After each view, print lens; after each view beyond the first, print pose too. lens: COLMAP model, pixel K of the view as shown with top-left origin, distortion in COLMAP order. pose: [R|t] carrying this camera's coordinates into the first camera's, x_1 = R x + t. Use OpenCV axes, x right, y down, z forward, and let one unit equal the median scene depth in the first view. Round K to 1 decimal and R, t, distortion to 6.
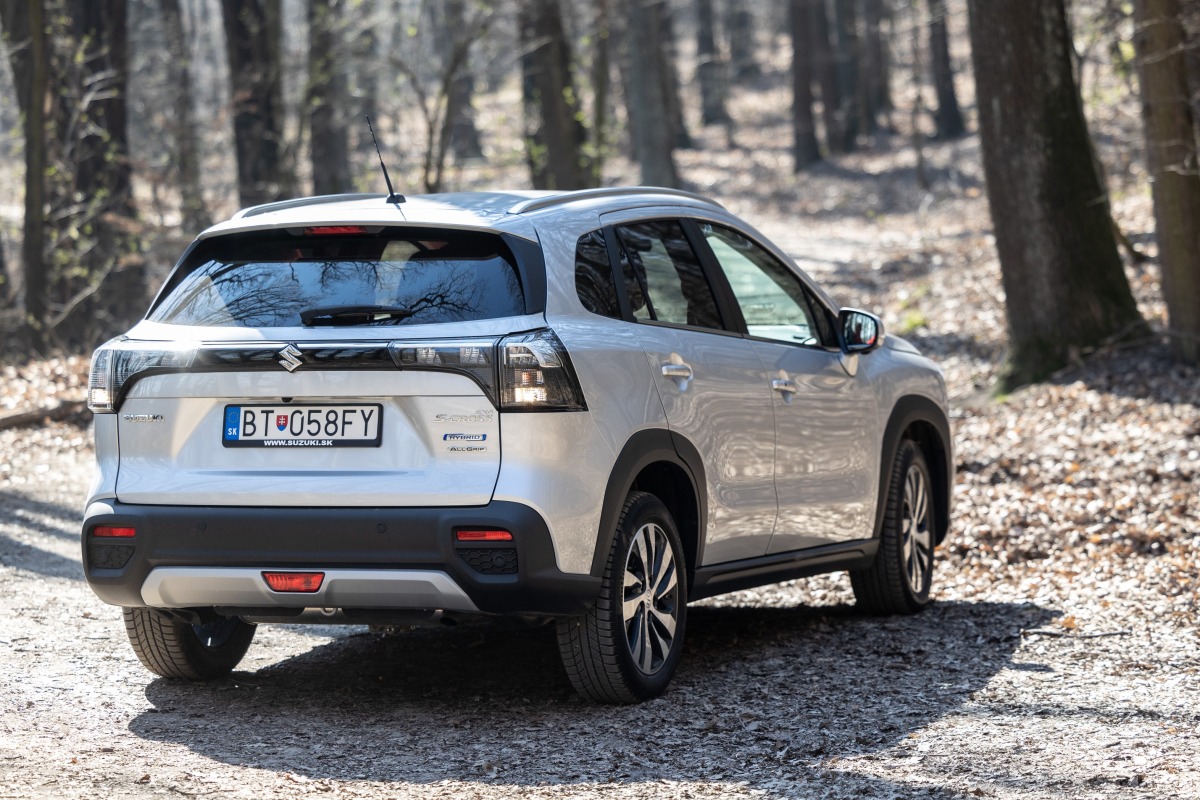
lens RADIAL K [[3838.0, 0, 600.0], [0, 3838.0, 400.0], [0, 0, 1]] dist [0.014762, -2.324657]
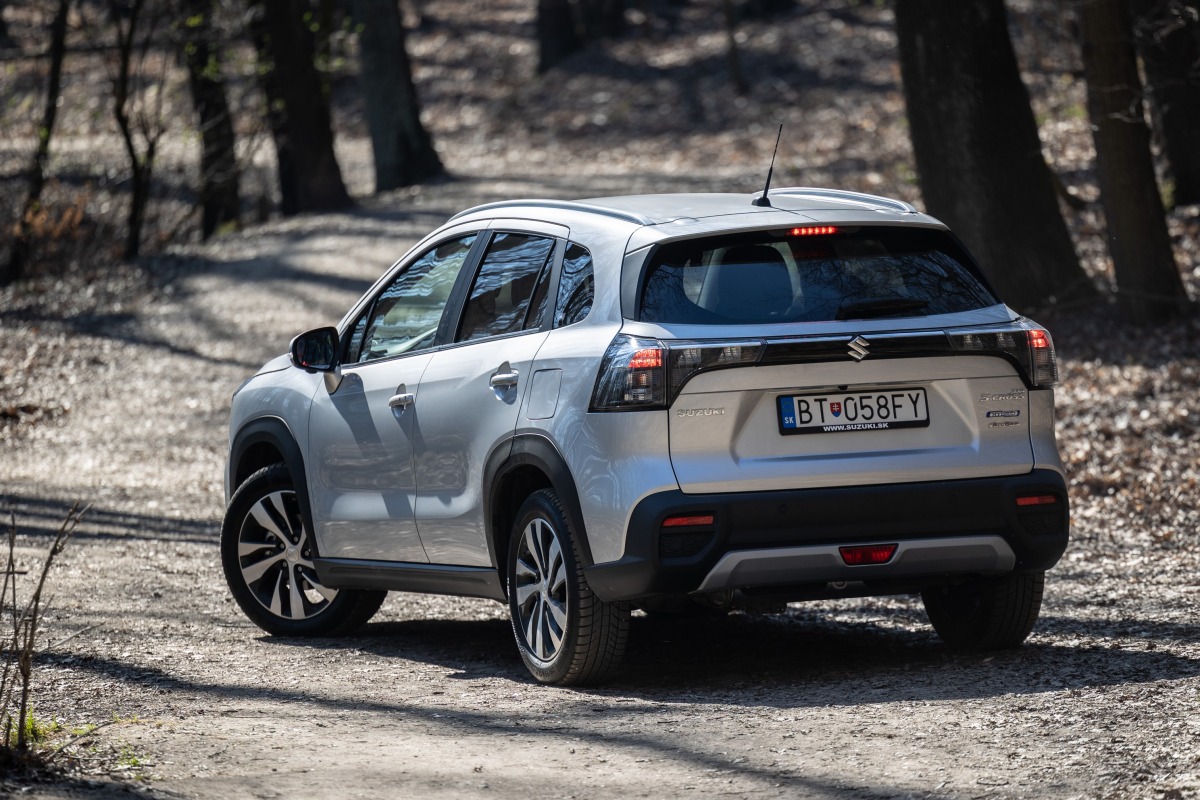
lens RADIAL K [[7079.9, 0, 600.0], [0, 7079.9, 400.0], [0, 0, 1]] dist [-0.191421, 3.657238]
pose [[0.996796, -0.021757, 0.076965, -0.061955], [0.022245, 0.999737, -0.005487, 0.008908], [-0.076825, 0.007182, 0.997019, -0.397925]]
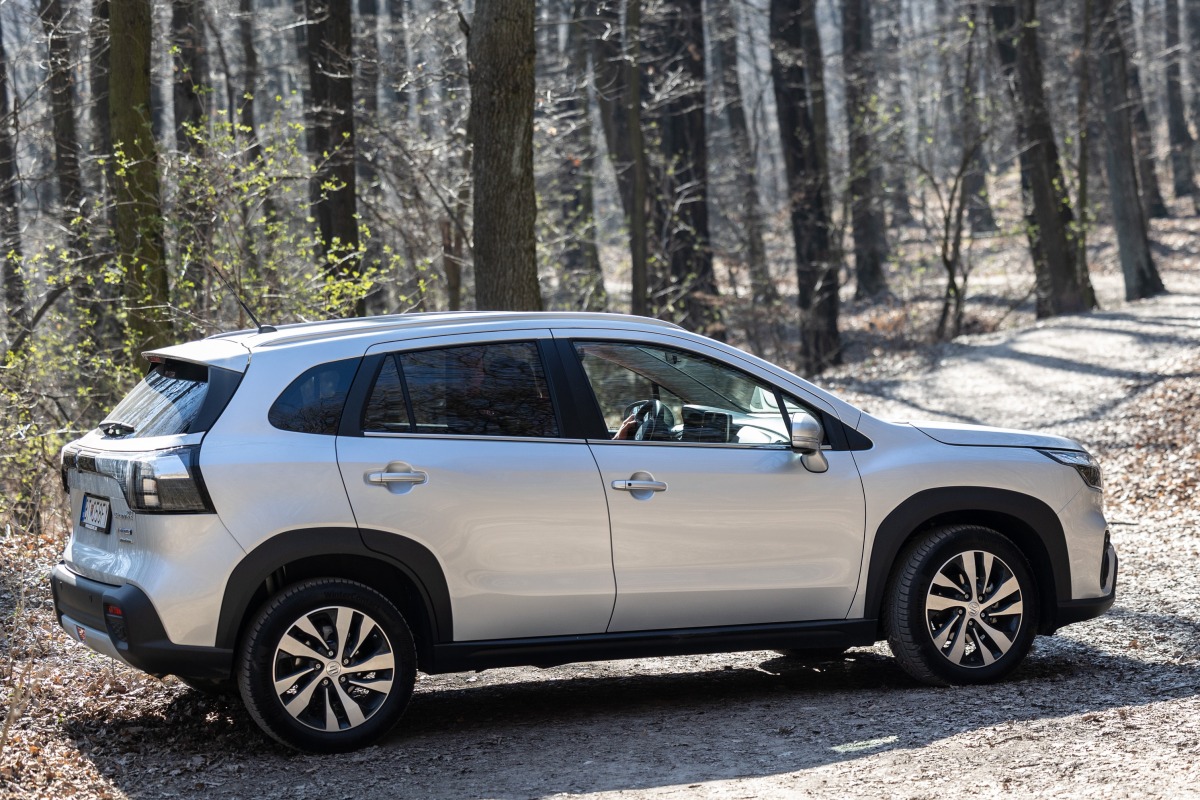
lens RADIAL K [[3223.2, 0, 600.0], [0, 3223.2, 400.0], [0, 0, 1]] dist [-0.042007, -1.037715]
pose [[0.987466, -0.029766, -0.154998, 0.006250], [0.028229, 0.999528, -0.012110, -0.000118], [0.155285, 0.007583, 0.987841, -0.073151]]
